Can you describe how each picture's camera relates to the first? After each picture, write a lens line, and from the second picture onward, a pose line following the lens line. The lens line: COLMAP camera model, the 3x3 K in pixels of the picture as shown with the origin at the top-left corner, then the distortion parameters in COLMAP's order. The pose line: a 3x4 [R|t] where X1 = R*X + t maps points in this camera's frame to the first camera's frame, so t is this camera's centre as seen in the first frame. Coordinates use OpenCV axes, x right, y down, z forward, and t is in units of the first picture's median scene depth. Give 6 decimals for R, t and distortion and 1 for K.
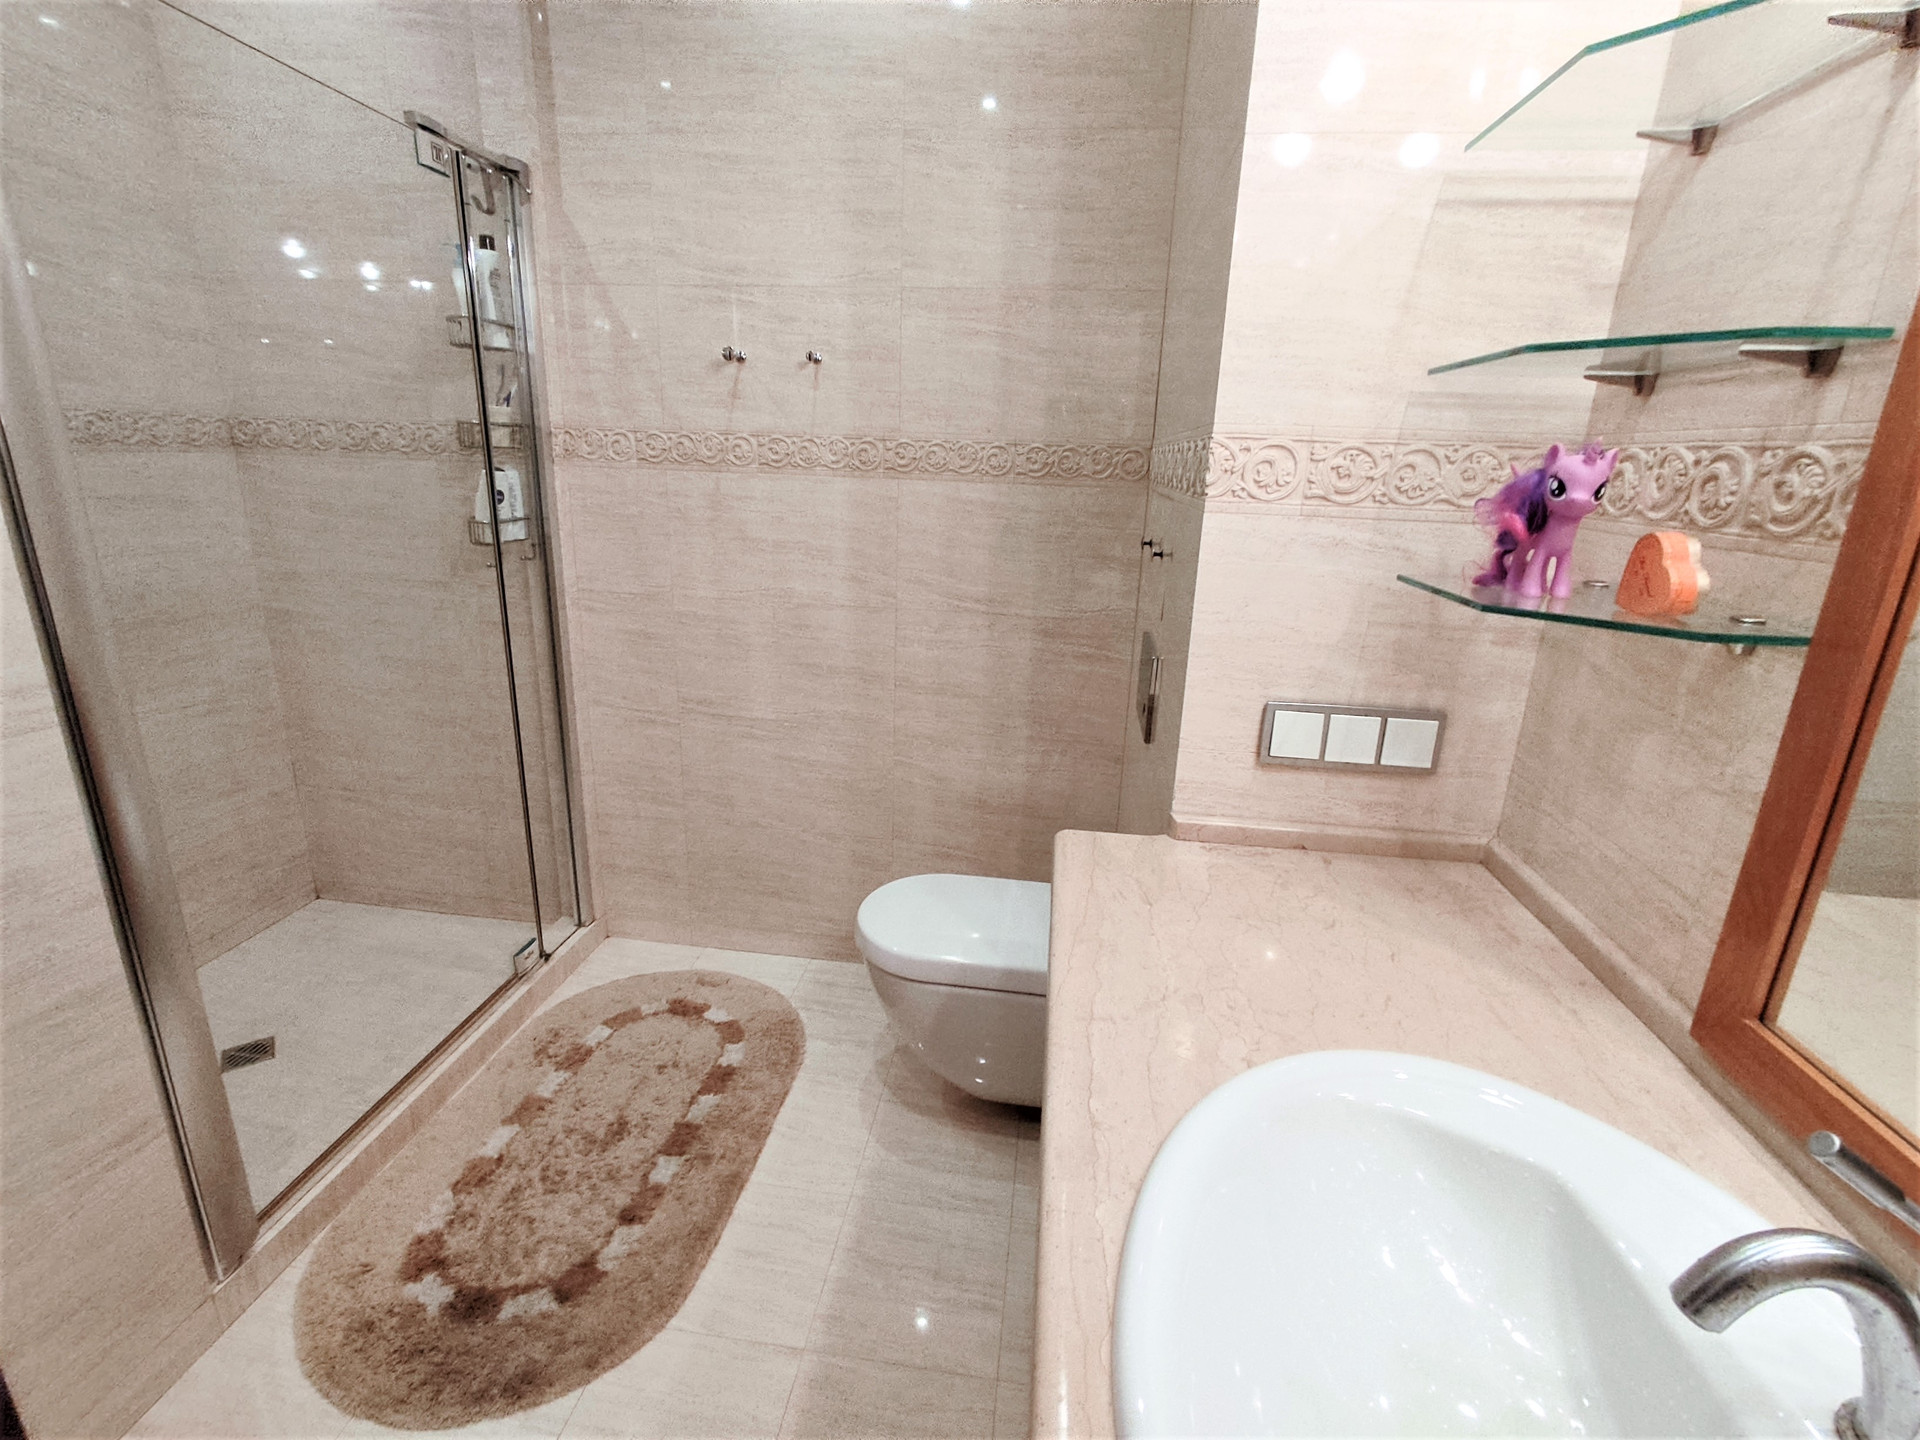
lens RADIAL K [[876.6, 0, 957.6], [0, 876.6, 711.4], [0, 0, 1]] dist [-0.002662, 0.000469]
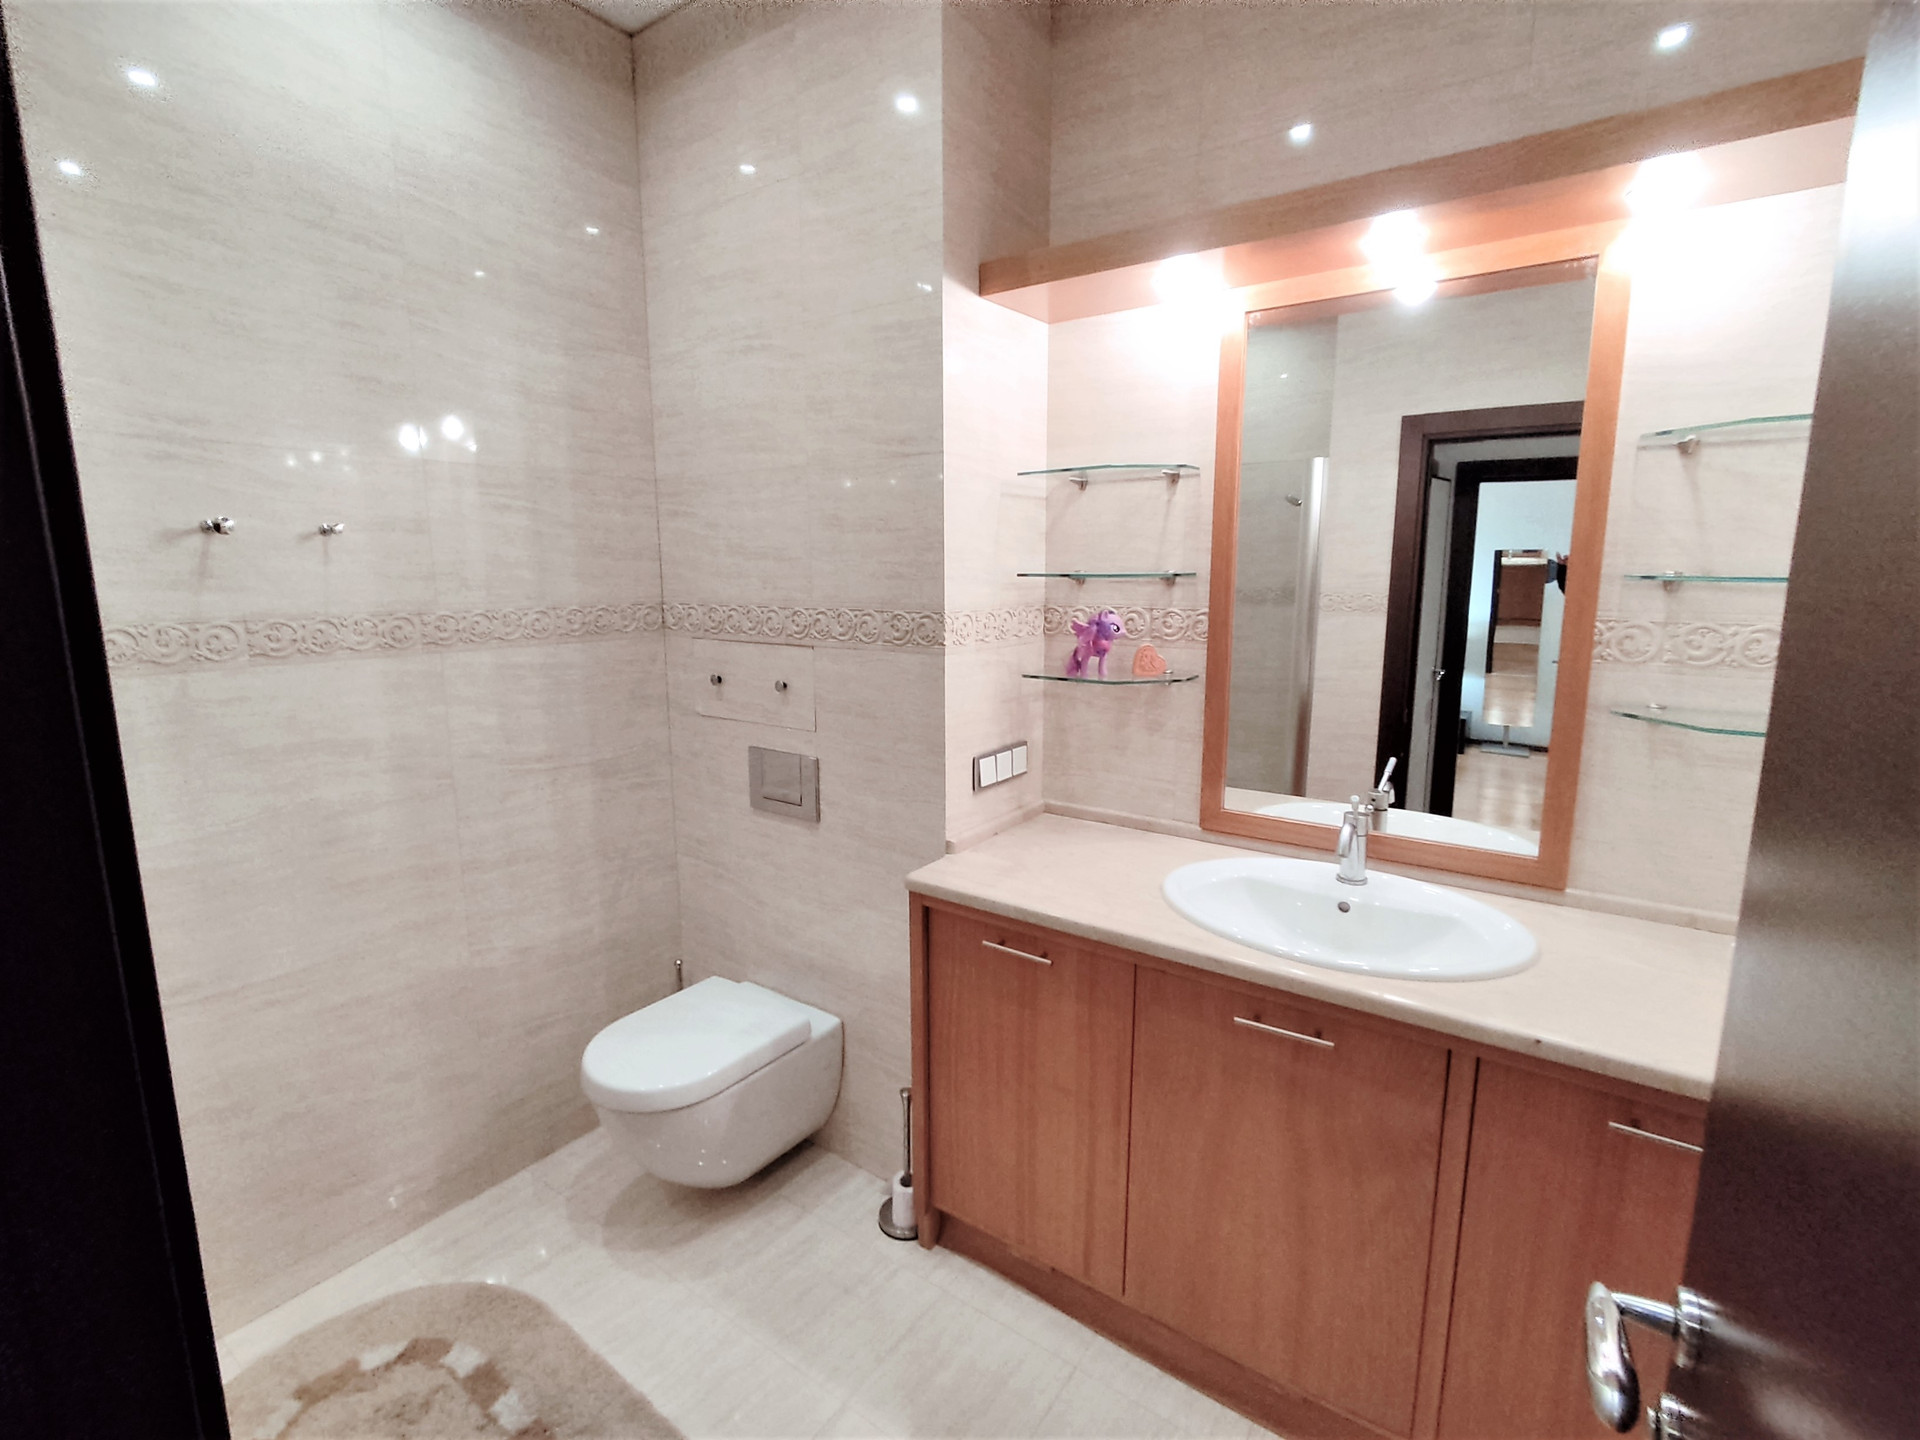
lens RADIAL K [[879.7, 0, 952.5], [0, 879.7, 710.9], [0, 0, 1]] dist [-0.003662, -0.001272]
pose [[0.473188, -0.177721, 0.862849, -0.681483], [0.265132, 0.962760, 0.052901, -0.119451], [-0.840118, 0.203737, 0.502686, 0.088475]]
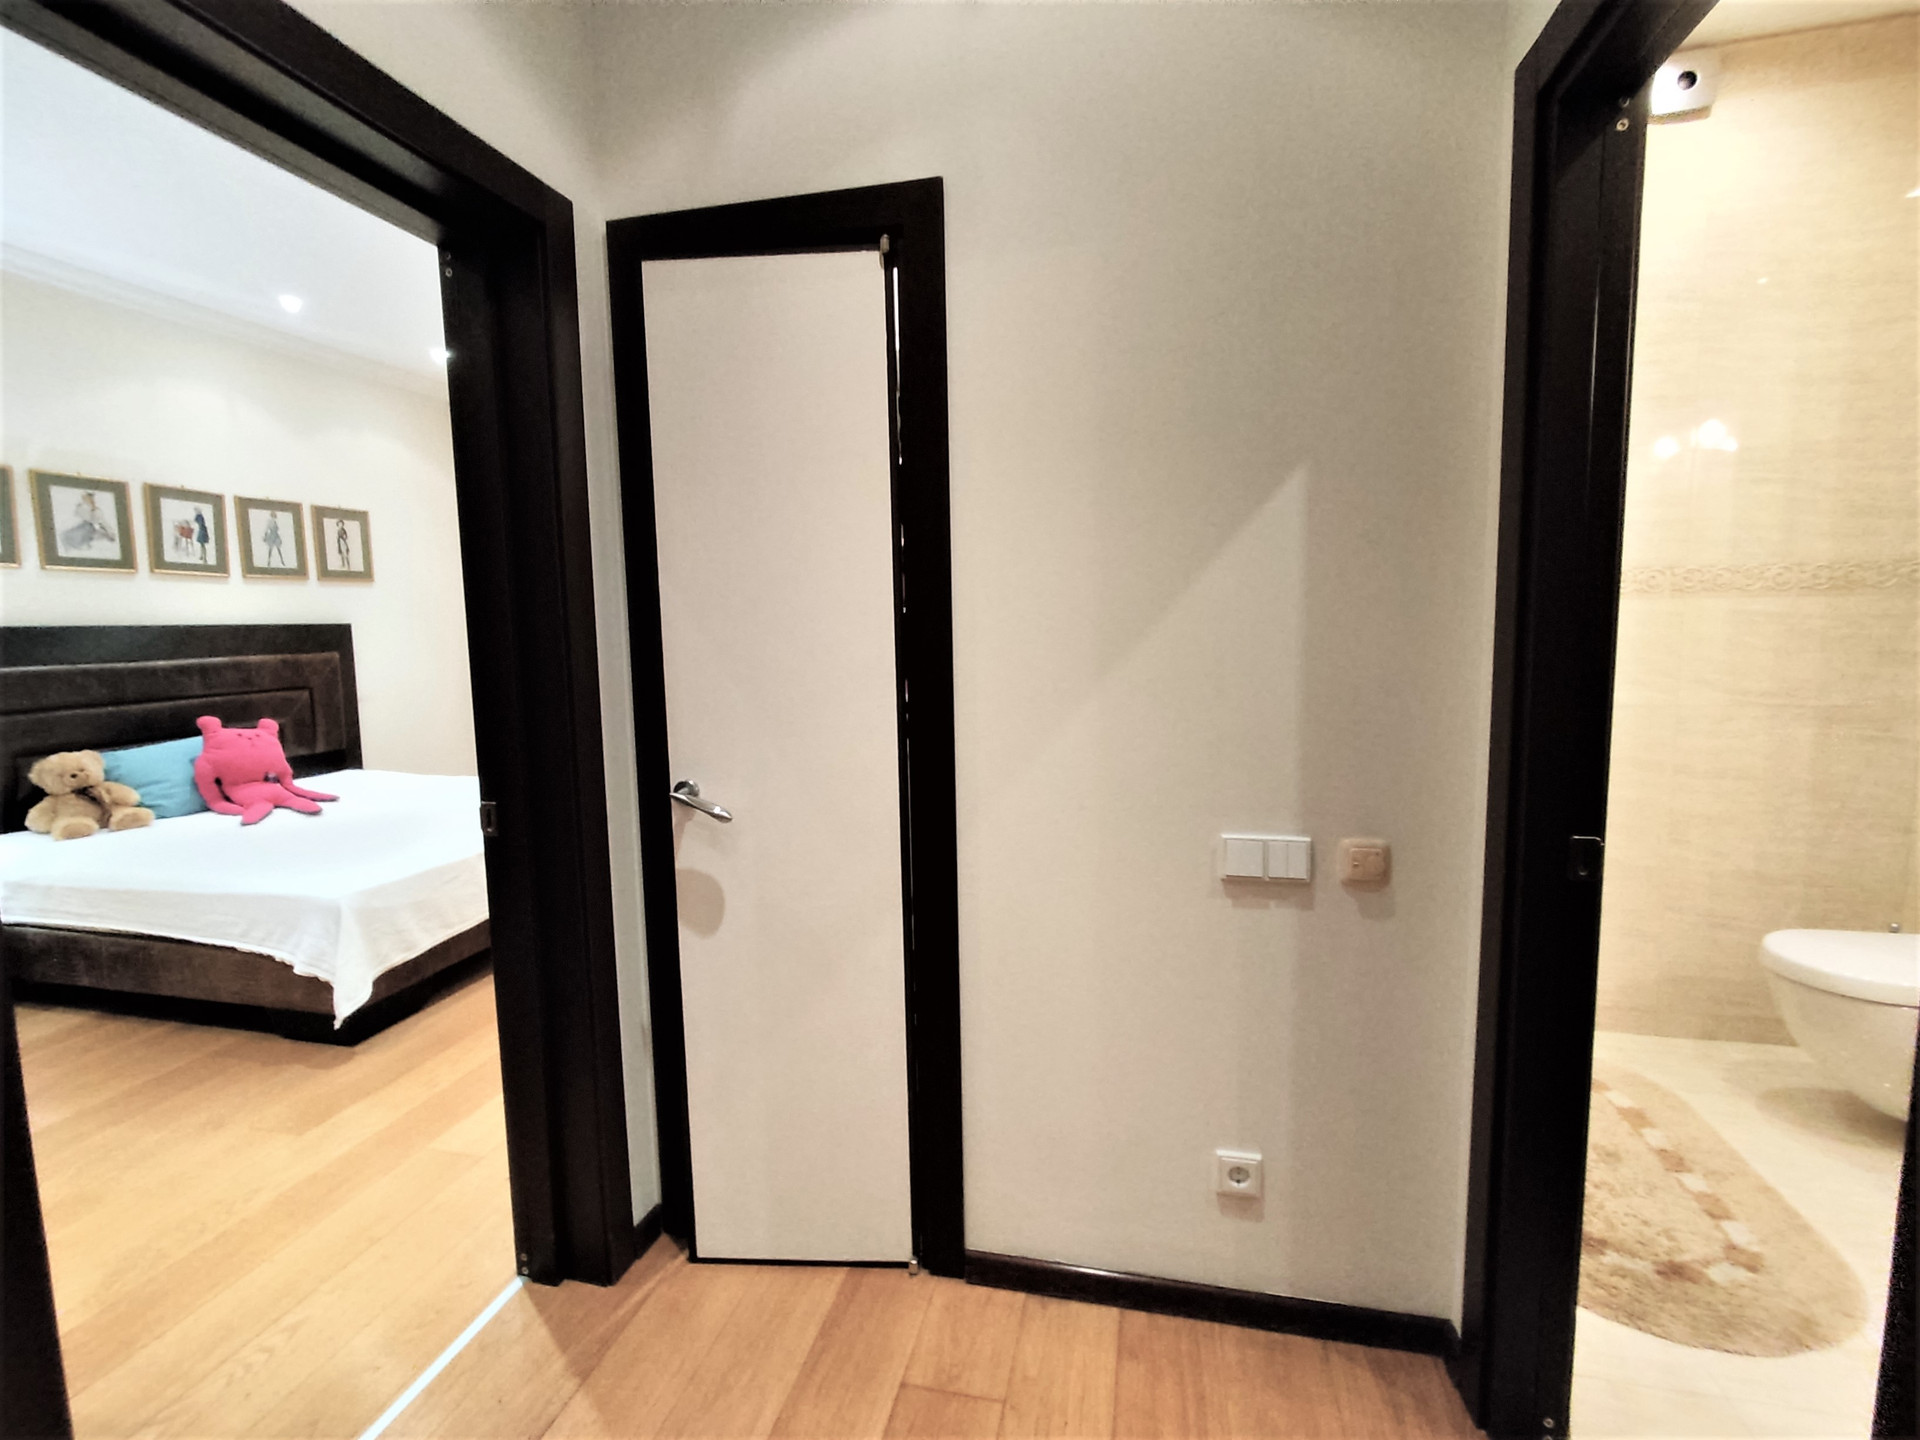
lens RADIAL K [[879.7, 0, 952.5], [0, 879.7, 710.9], [0, 0, 1]] dist [-0.003662, -0.001272]
pose [[0.991474, -0.045589, -0.122071, -1.008085], [0.023185, 0.983572, -0.179024, 0.088673], [0.128227, 0.174667, 0.976242, -0.312888]]
